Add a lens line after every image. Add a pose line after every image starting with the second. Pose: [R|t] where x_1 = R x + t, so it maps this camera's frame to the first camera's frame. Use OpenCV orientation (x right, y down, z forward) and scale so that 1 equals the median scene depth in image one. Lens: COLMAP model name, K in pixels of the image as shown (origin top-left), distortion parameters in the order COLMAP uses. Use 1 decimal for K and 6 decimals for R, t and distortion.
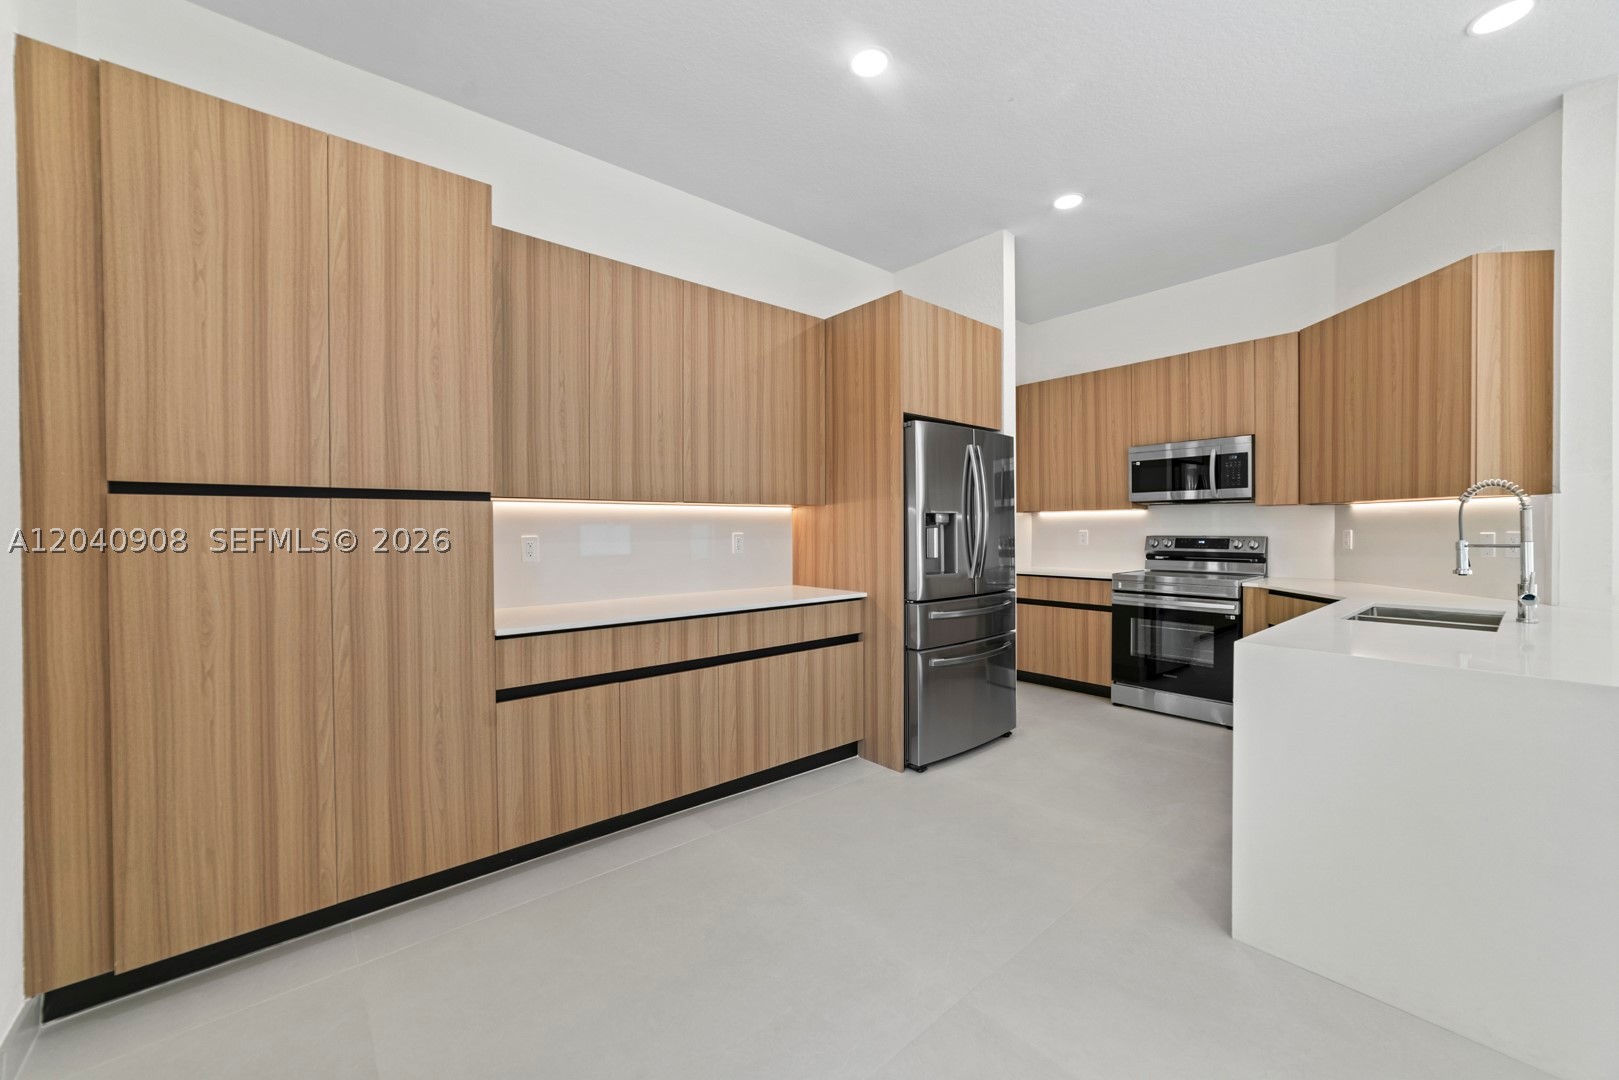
lens RADIAL K [[620.1, 0, 812.8], [0, 620.1, 539.5], [0, 0, 1]] dist [-0.009896, 0.002183]
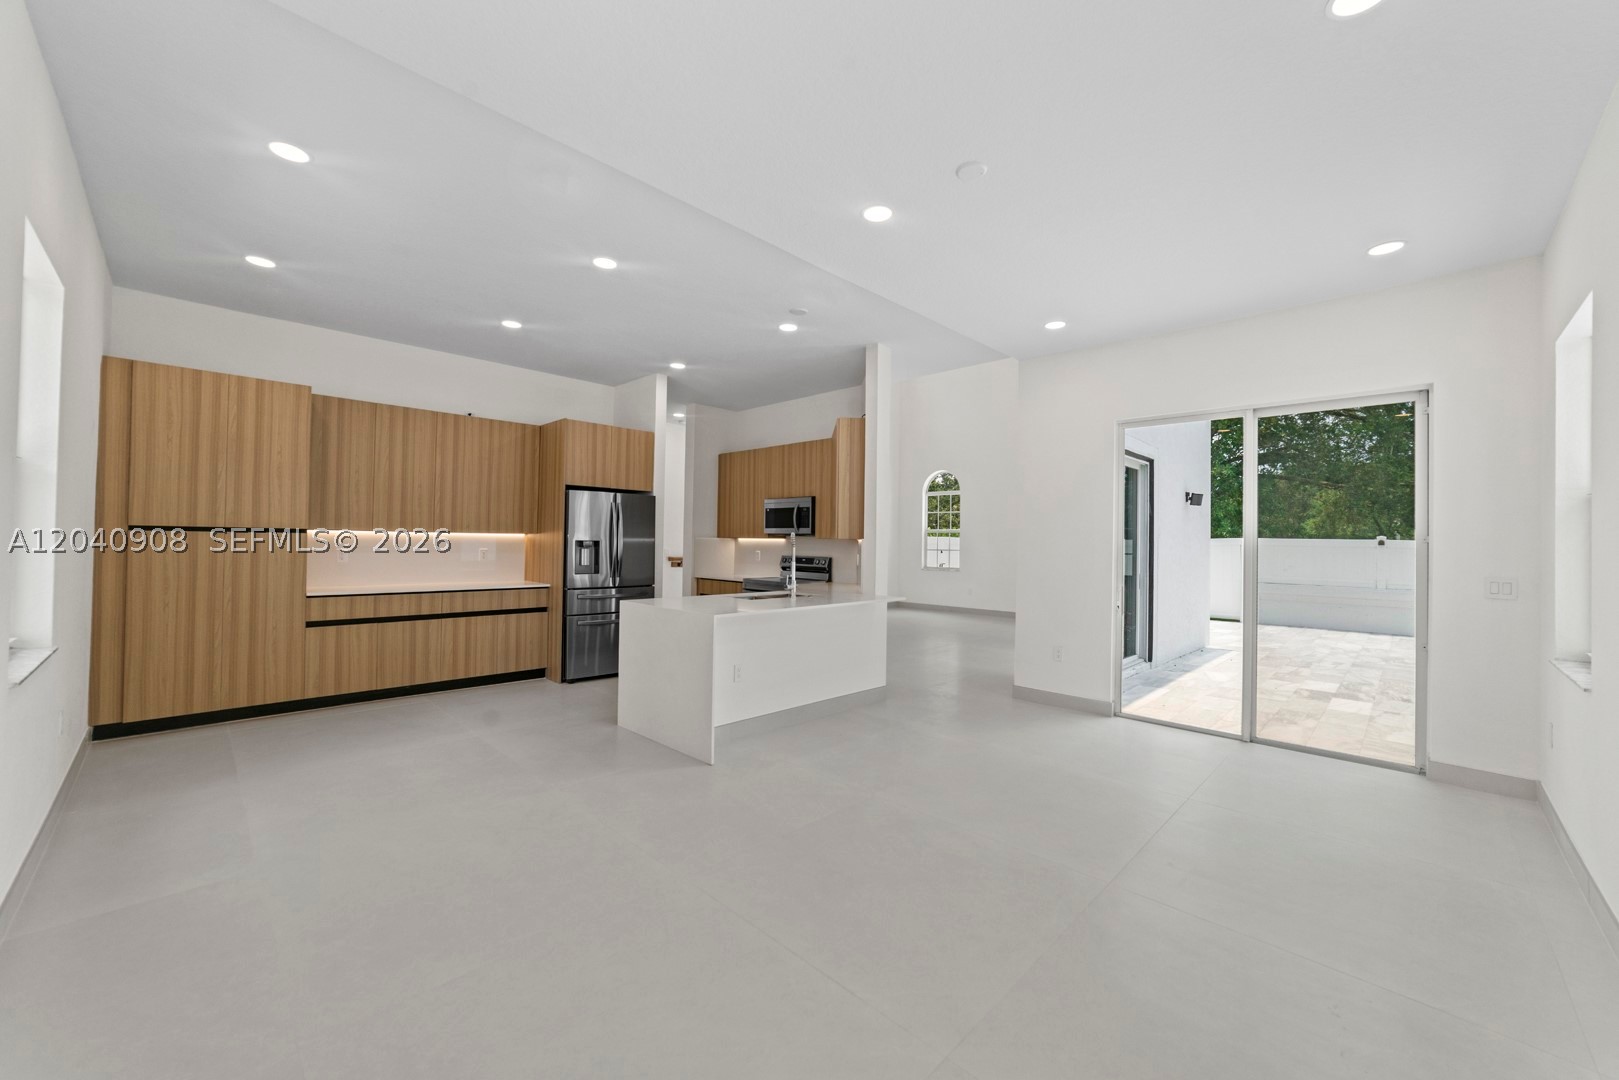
lens RADIAL K [[620.1, 0, 813.0], [0, 620.1, 539.6], [0, 0, 1]] dist [-0.009896, 0.002183]
pose [[0.997538, 0.021519, 0.066747, 0.951406], [-0.020124, 0.999566, -0.021496, -0.024495], [-0.067181, 0.020100, 0.997538, -1.090723]]
